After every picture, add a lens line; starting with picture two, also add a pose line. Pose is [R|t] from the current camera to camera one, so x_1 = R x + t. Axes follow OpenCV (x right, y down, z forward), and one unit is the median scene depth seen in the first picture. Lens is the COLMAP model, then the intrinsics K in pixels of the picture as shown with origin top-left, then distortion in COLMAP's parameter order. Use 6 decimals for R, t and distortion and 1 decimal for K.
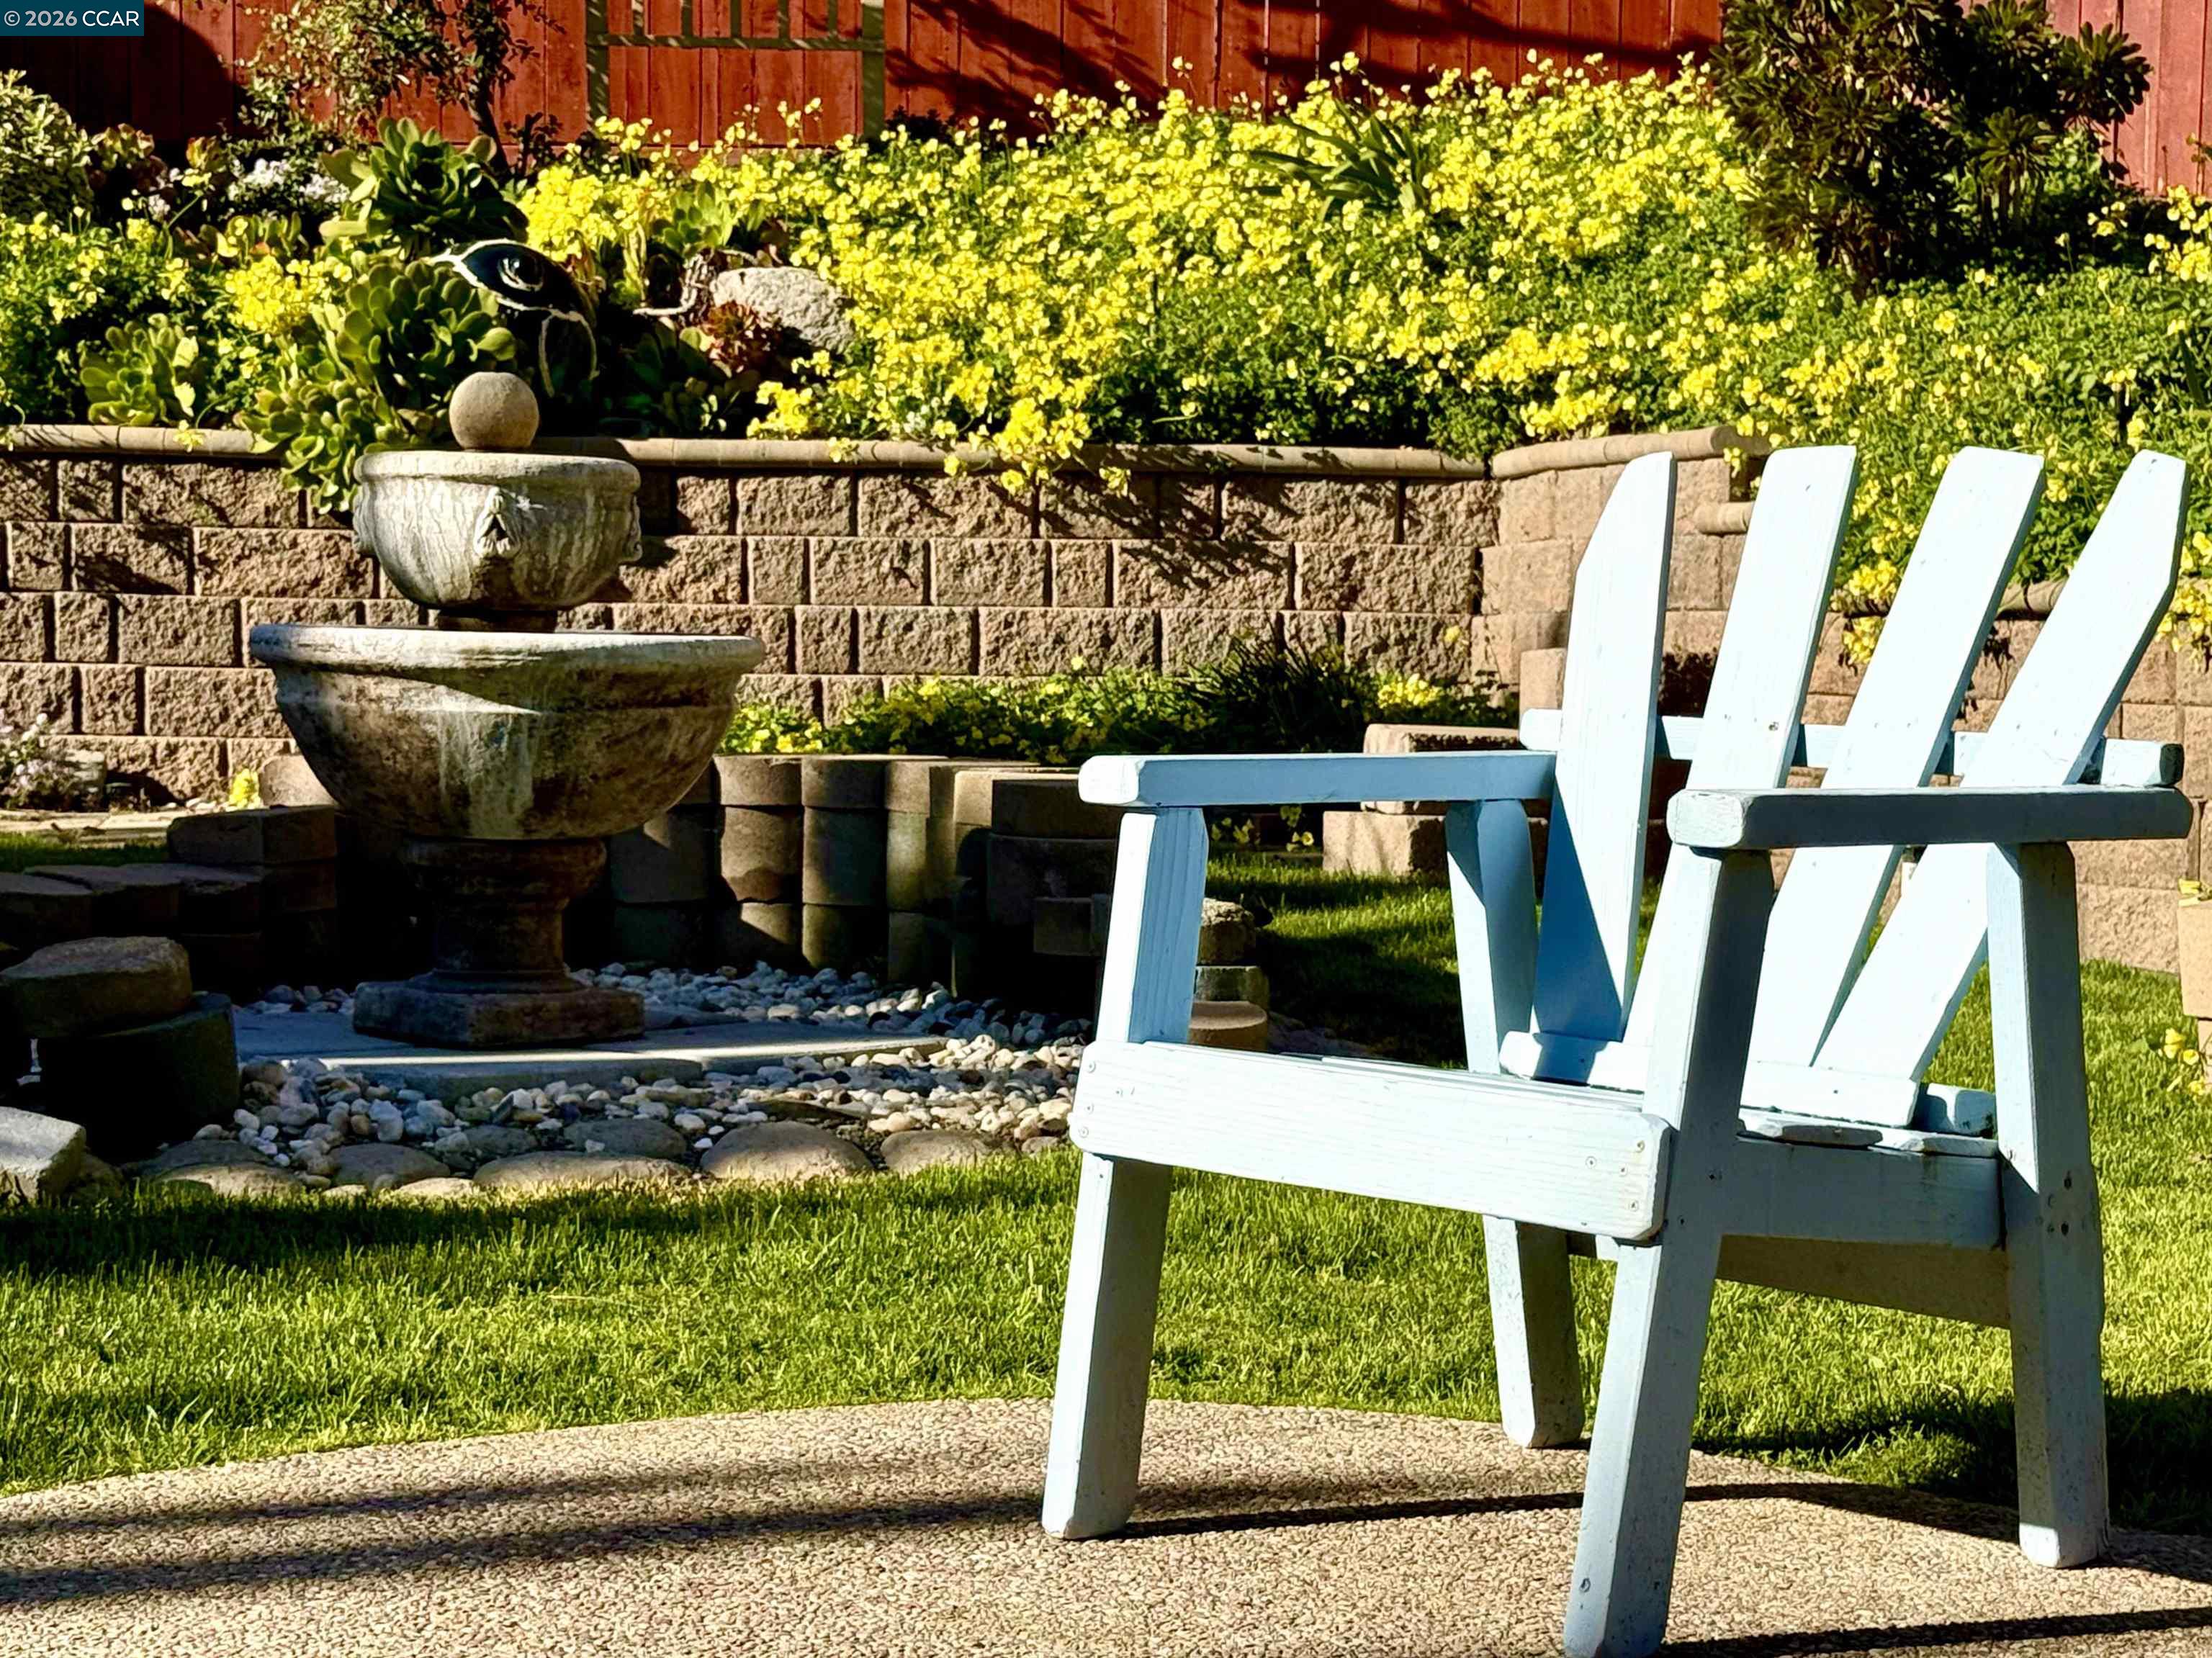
lens RADIAL K [[4173.6, 0, 1106.3], [0, 4173.6, 956.8], [0, 0, 1]] dist [0.497665, 0.032844]
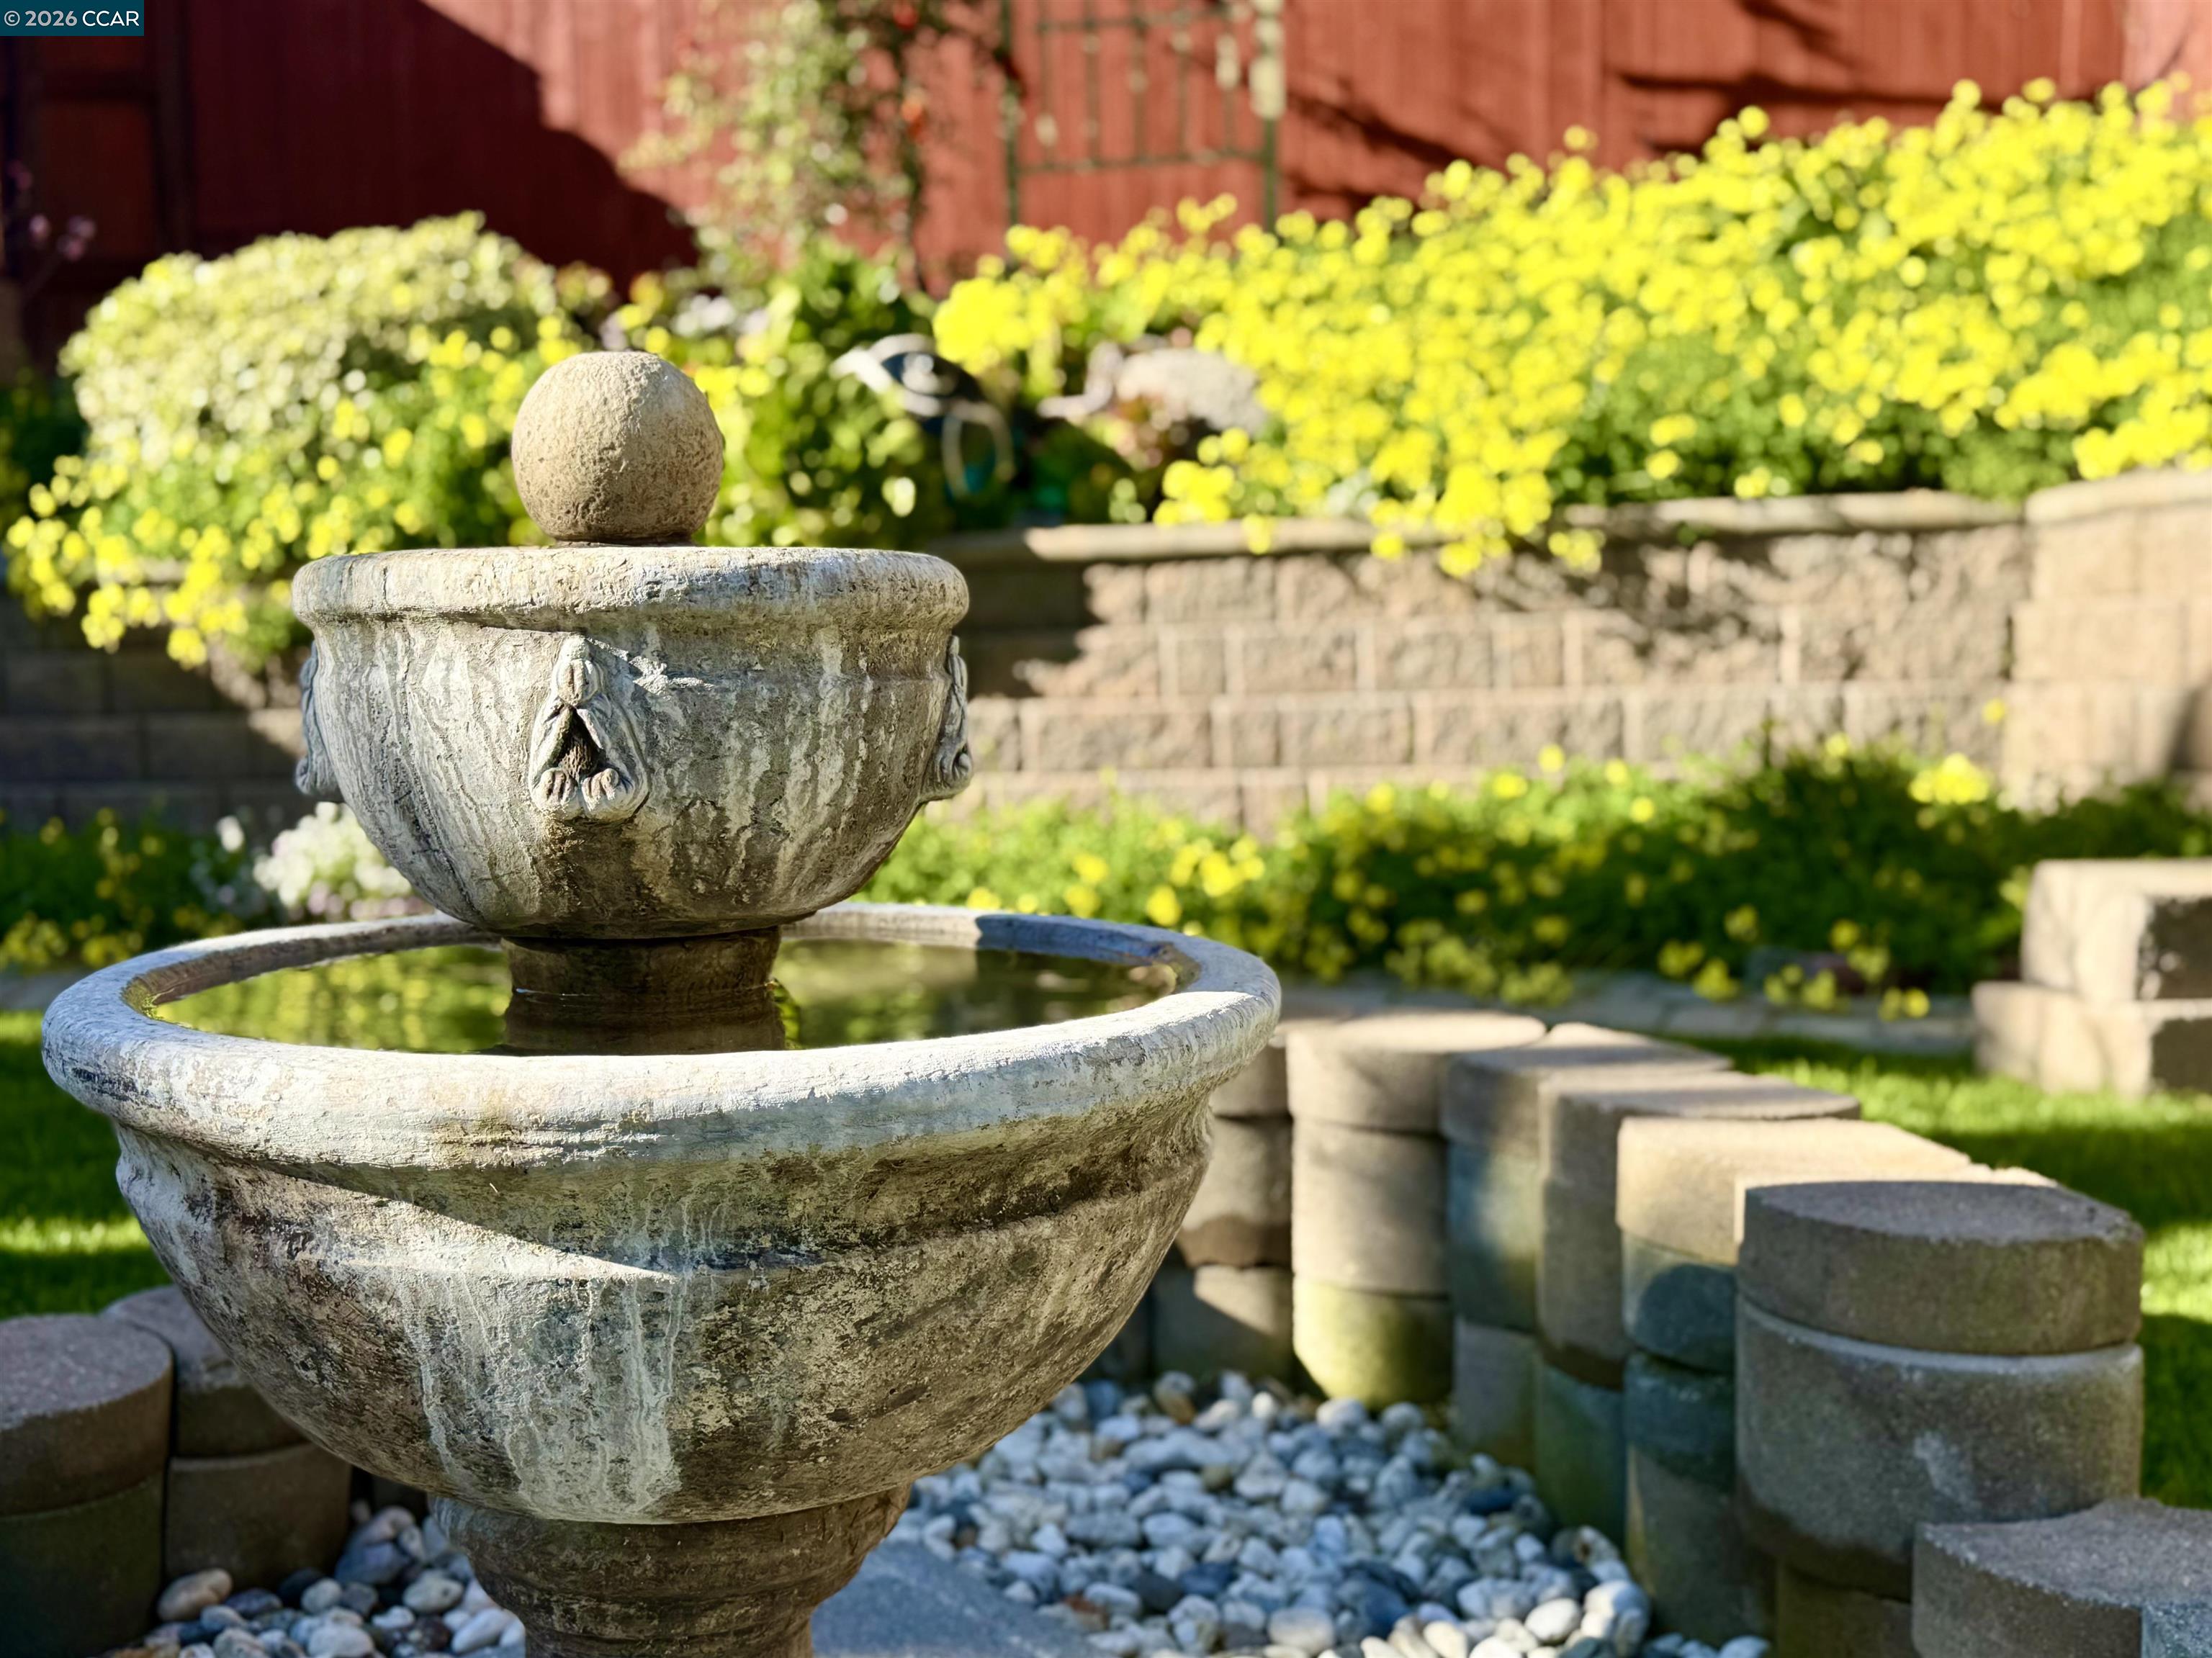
lens RADIAL K [[2324.8, 0, 1106.0], [0, 2324.8, 829.0], [0, 0, 1]] dist [0.298681, -0.009171]
pose [[0.994554, -0.026108, -0.100901, -0.046890], [0.026217, 0.999656, -0.000245, -0.056557], [0.100873, -0.002402, 0.994896, 0.487472]]
